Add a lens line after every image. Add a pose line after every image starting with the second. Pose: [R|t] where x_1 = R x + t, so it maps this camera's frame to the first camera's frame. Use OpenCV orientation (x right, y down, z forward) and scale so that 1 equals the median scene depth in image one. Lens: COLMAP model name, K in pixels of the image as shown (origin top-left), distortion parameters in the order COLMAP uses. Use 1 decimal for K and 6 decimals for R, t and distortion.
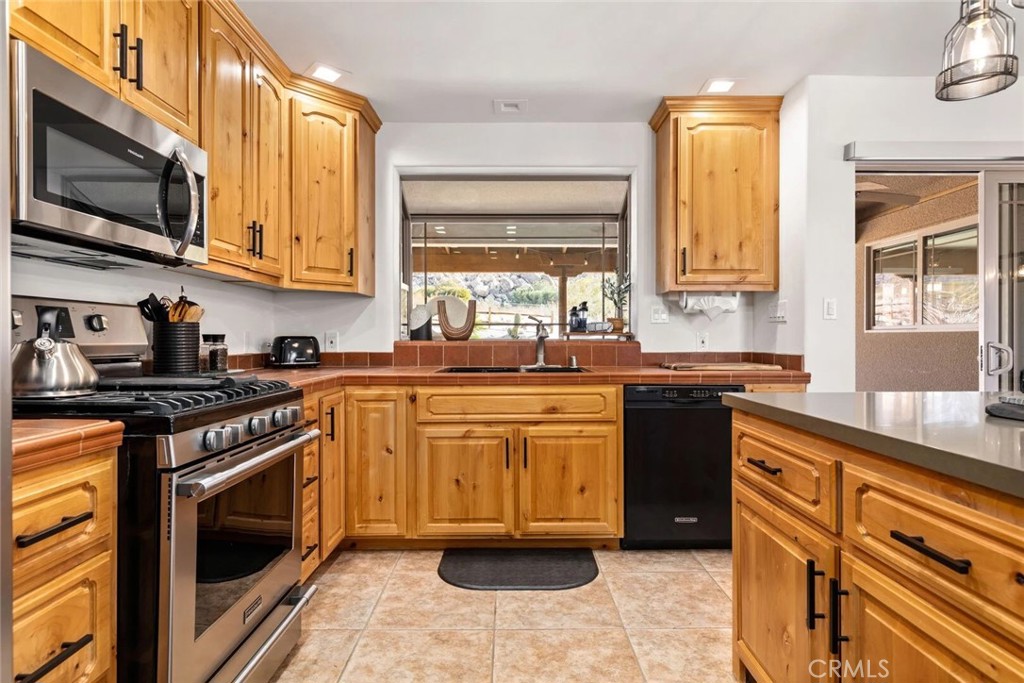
lens RADIAL K [[557.4, 0, 512.9], [0, 557.4, 339.1], [0, 0, 1]] dist [0.006651, -0.001285]
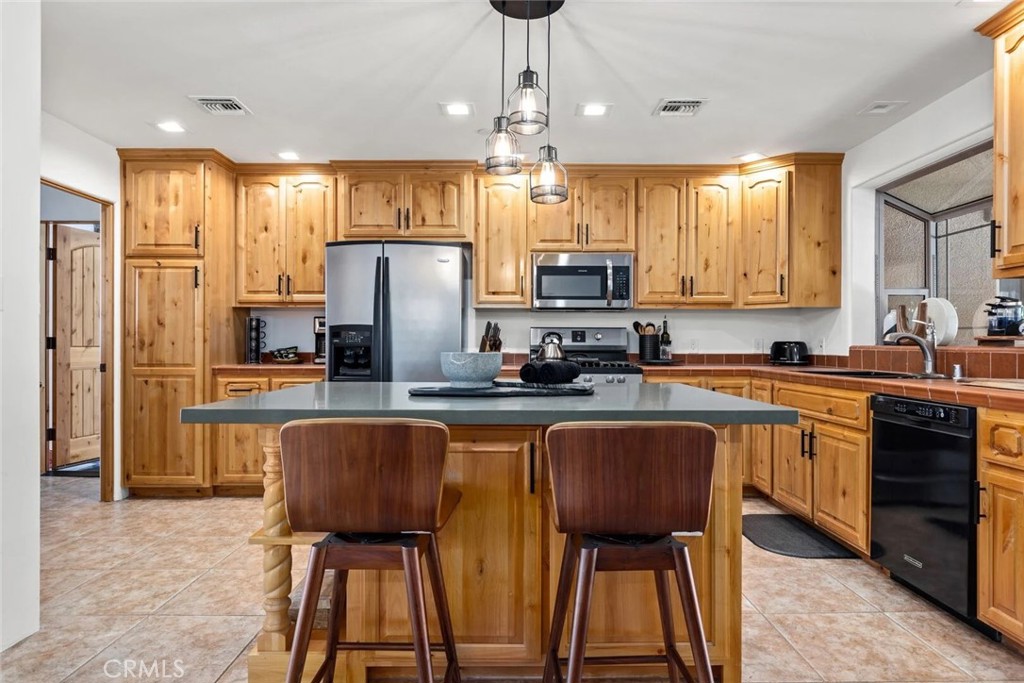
lens RADIAL K [[596.9, 0, 512.0], [0, 596.9, 342.6], [0, 0, 1]] dist [-0.001703, -0.000681]
pose [[-0.003748, -0.001262, -0.999992, 1.138820], [-0.004886, 0.999987, -0.001244, 0.001982], [0.999981, 0.004882, -0.003754, 0.383118]]
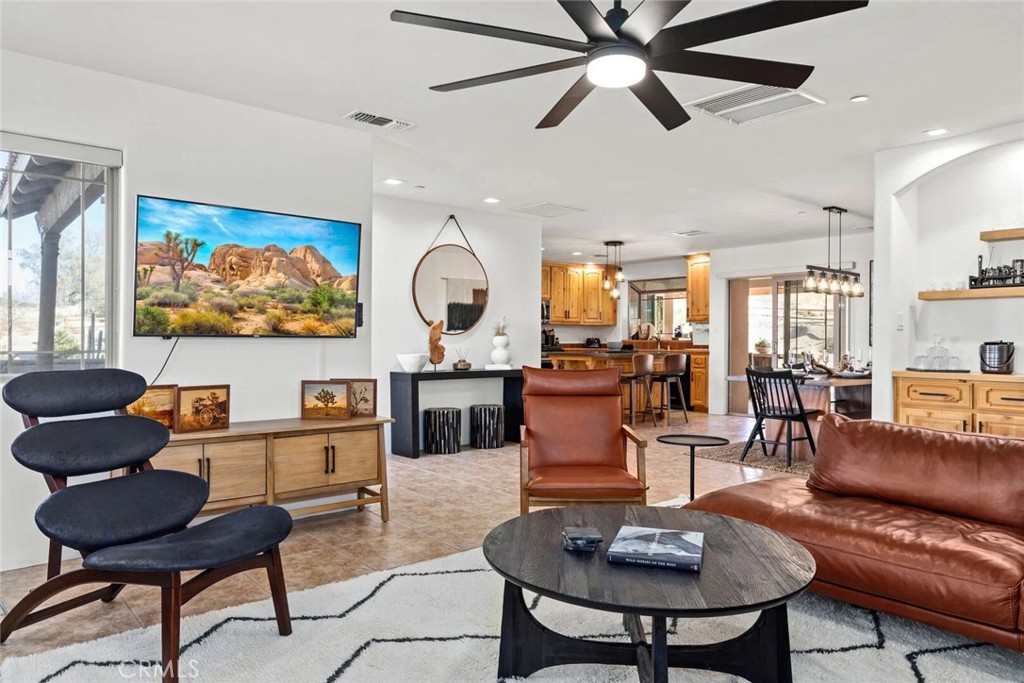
lens RADIAL K [[644.2, 0, 510.6], [0, 644.2, 338.2], [0, 0, 1]] dist [-0.000295, -0.000573]
pose [[0.623278, 0.003439, -0.781993, 2.414222], [-0.006303, 0.999980, -0.000627, 0.000024], [0.781975, 0.005320, 0.623287, -1.829473]]
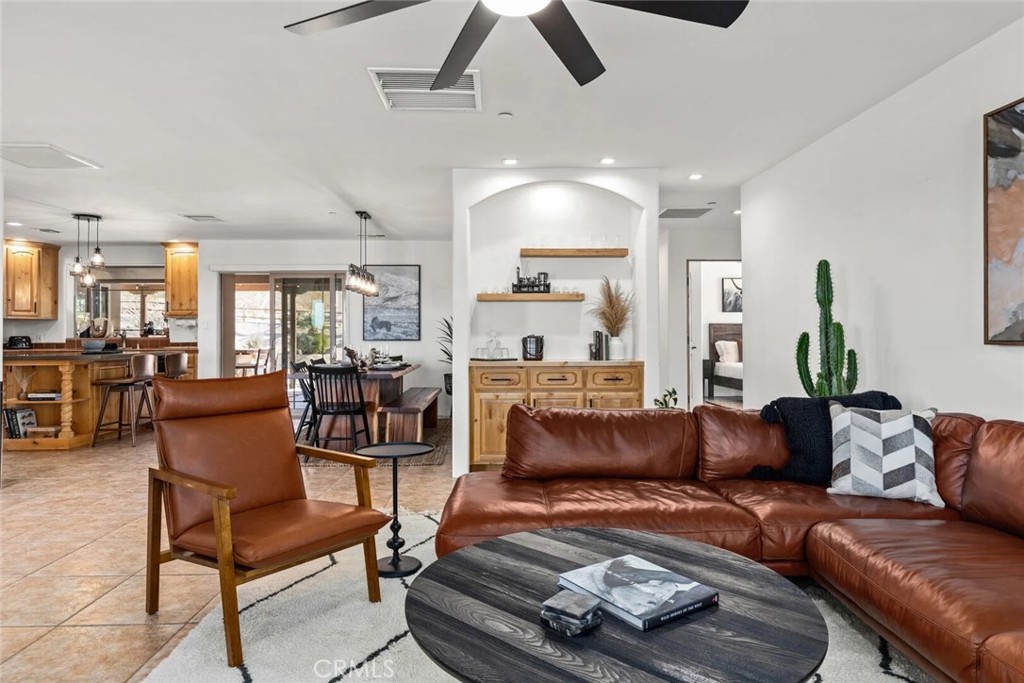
lens RADIAL K [[599.5, 0, 495.8], [0, 599.5, 327.0], [0, 0, 1]] dist [0.002004, -0.000531]
pose [[0.999971, -0.003500, -0.006731, 1.906995], [0.003397, 0.999877, -0.015320, 0.001757], [0.006784, 0.015296, 0.999860, -1.804732]]
